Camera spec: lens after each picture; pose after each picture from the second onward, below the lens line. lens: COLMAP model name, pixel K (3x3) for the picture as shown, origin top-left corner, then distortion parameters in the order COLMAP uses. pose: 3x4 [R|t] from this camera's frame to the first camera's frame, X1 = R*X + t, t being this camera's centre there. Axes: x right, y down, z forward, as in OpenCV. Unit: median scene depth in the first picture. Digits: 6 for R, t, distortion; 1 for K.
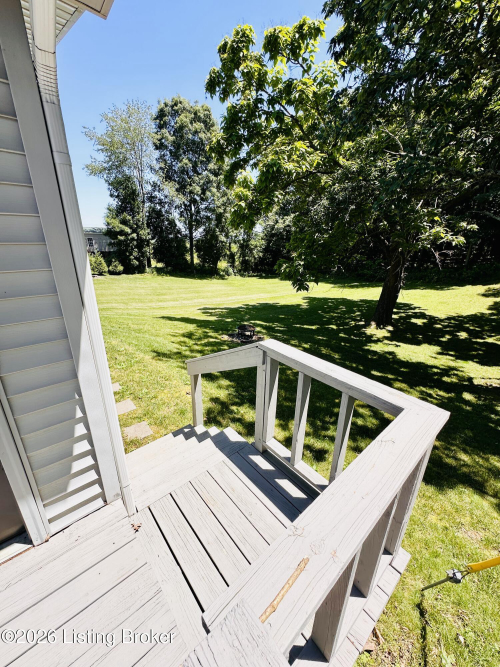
lens RADIAL K [[266.1, 0, 250.0], [0, 266.1, 333.5], [0, 0, 1]] dist [-0.001891, 0.000457]
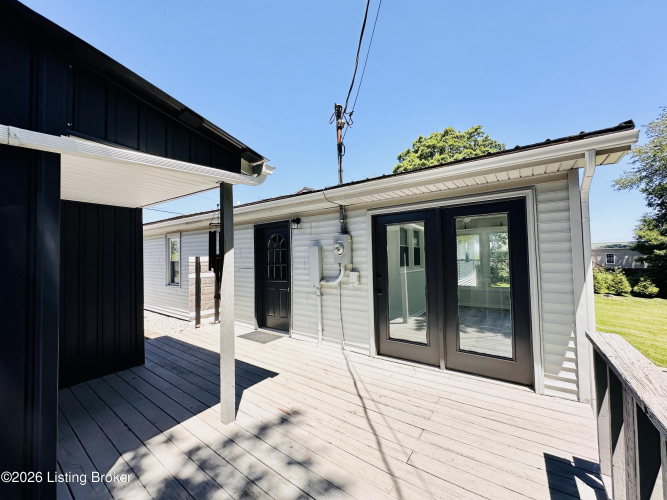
lens RADIAL K [[266.1, 0, 334.2], [0, 266.1, 250.1], [0, 0, 1]] dist [-0.001891, 0.000457]
pose [[0.245994, -0.047876, -0.968088, 0.130455], [-0.302383, 0.945142, -0.123578, 0.073641], [0.920897, 0.323133, 0.218022, -0.191096]]
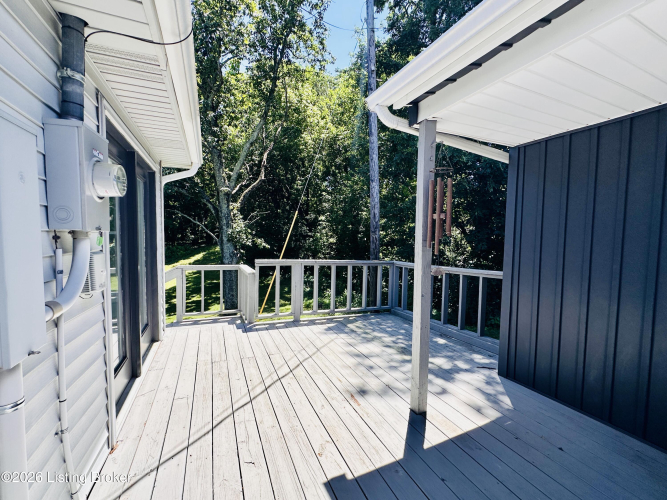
lens RADIAL K [[283.5, 0, 335.5], [0, 283.5, 250.9], [0, 0, 1]] dist [-0.000974, 0.000089]
pose [[0.274911, -0.064208, 0.959323, -0.434509], [0.312952, 0.949409, -0.026137, 0.089074], [-0.909112, 0.307407, 0.281097, -0.223535]]
